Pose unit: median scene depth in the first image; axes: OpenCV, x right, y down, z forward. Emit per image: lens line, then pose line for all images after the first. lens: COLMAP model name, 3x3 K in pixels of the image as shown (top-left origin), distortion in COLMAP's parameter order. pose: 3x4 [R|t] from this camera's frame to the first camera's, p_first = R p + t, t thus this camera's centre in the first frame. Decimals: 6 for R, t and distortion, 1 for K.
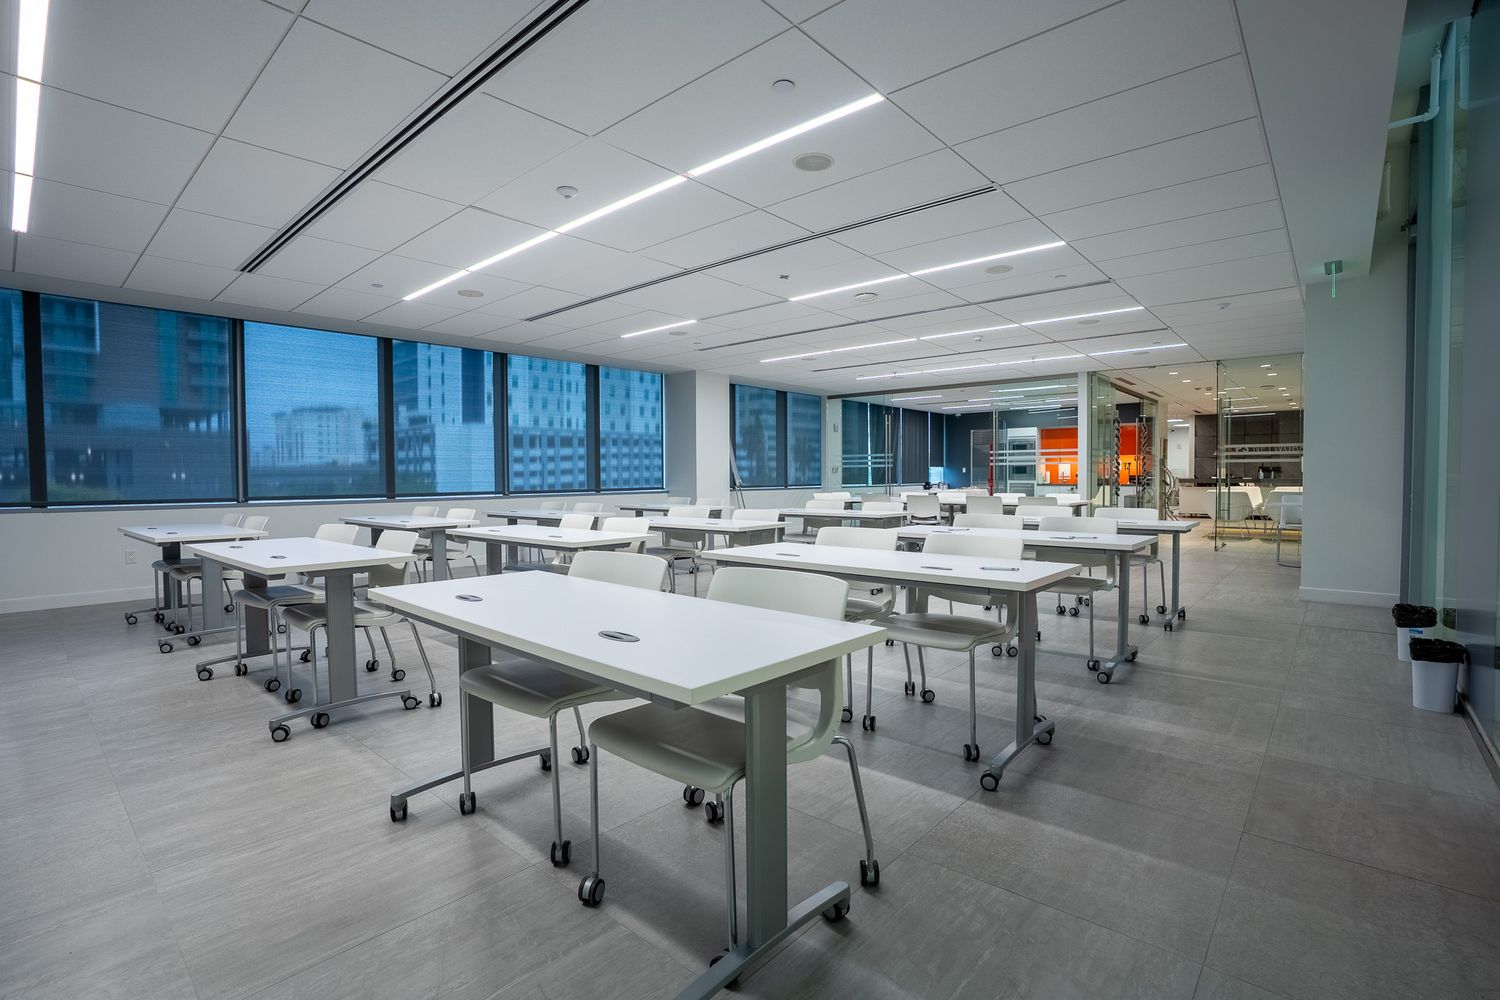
lens RADIAL K [[691.0, 0, 750.0], [0, 691.0, 500.0], [0, 0, 1]] dist [-0.053429, 0.022824]
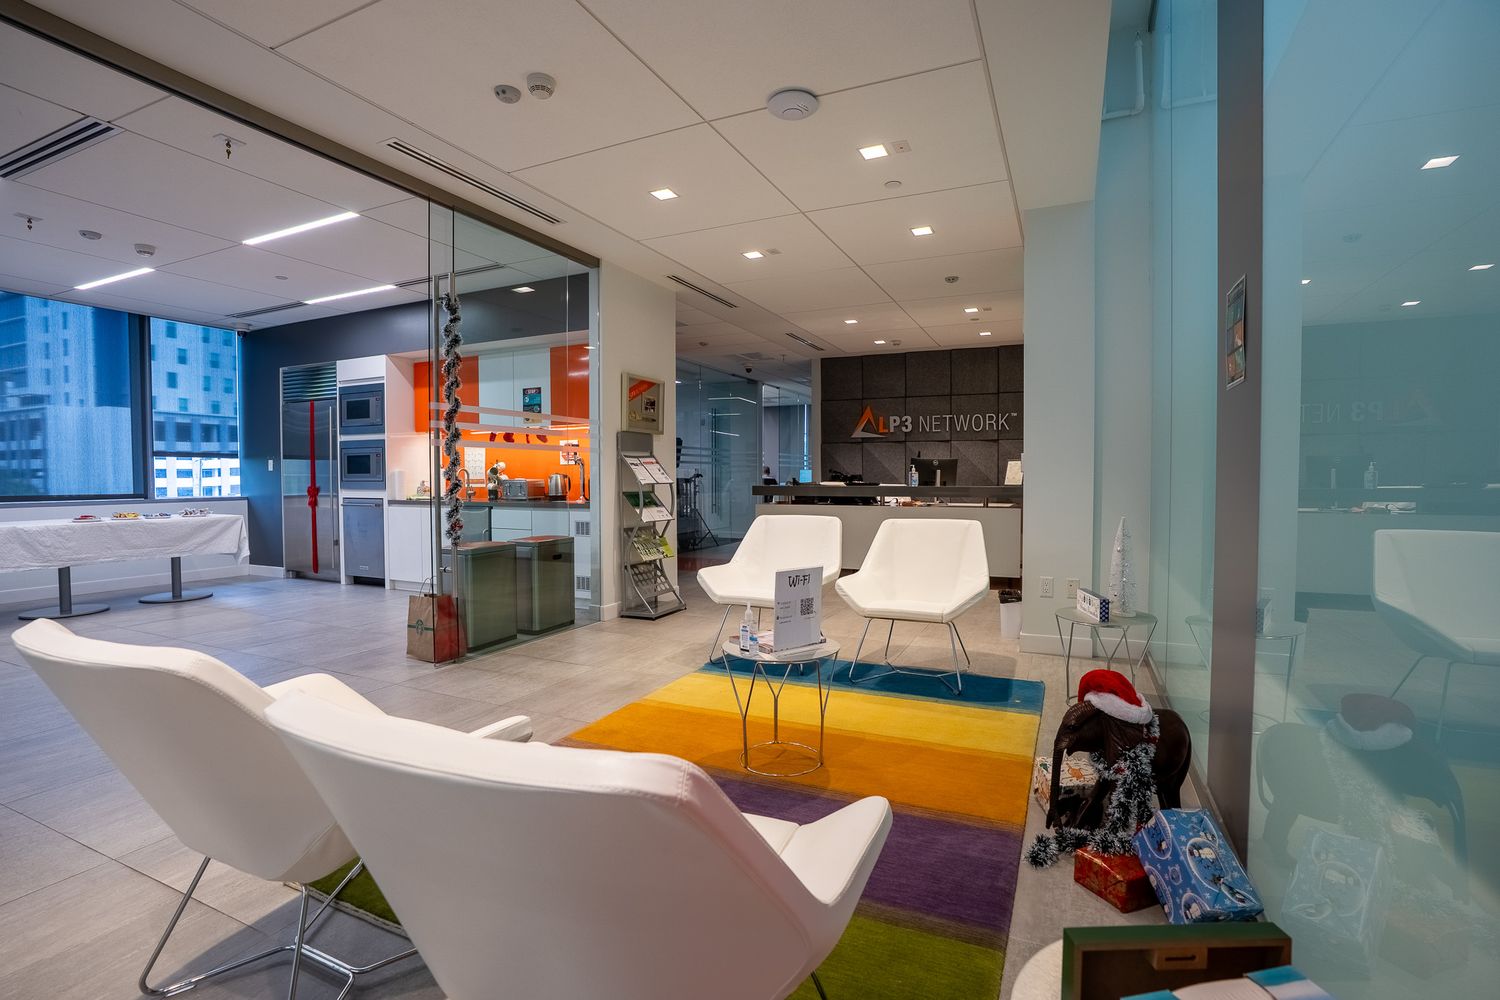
lens RADIAL K [[691.0, 0, 750.0], [0, 691.0, 500.0], [0, 0, 1]] dist [-0.053429, 0.022824]
pose [[0.959590, -0.005981, 0.281338, 0.097427], [0.006444, 0.999979, -0.000720, -0.004307], [-0.281328, 0.002504, 0.959609, 0.110244]]
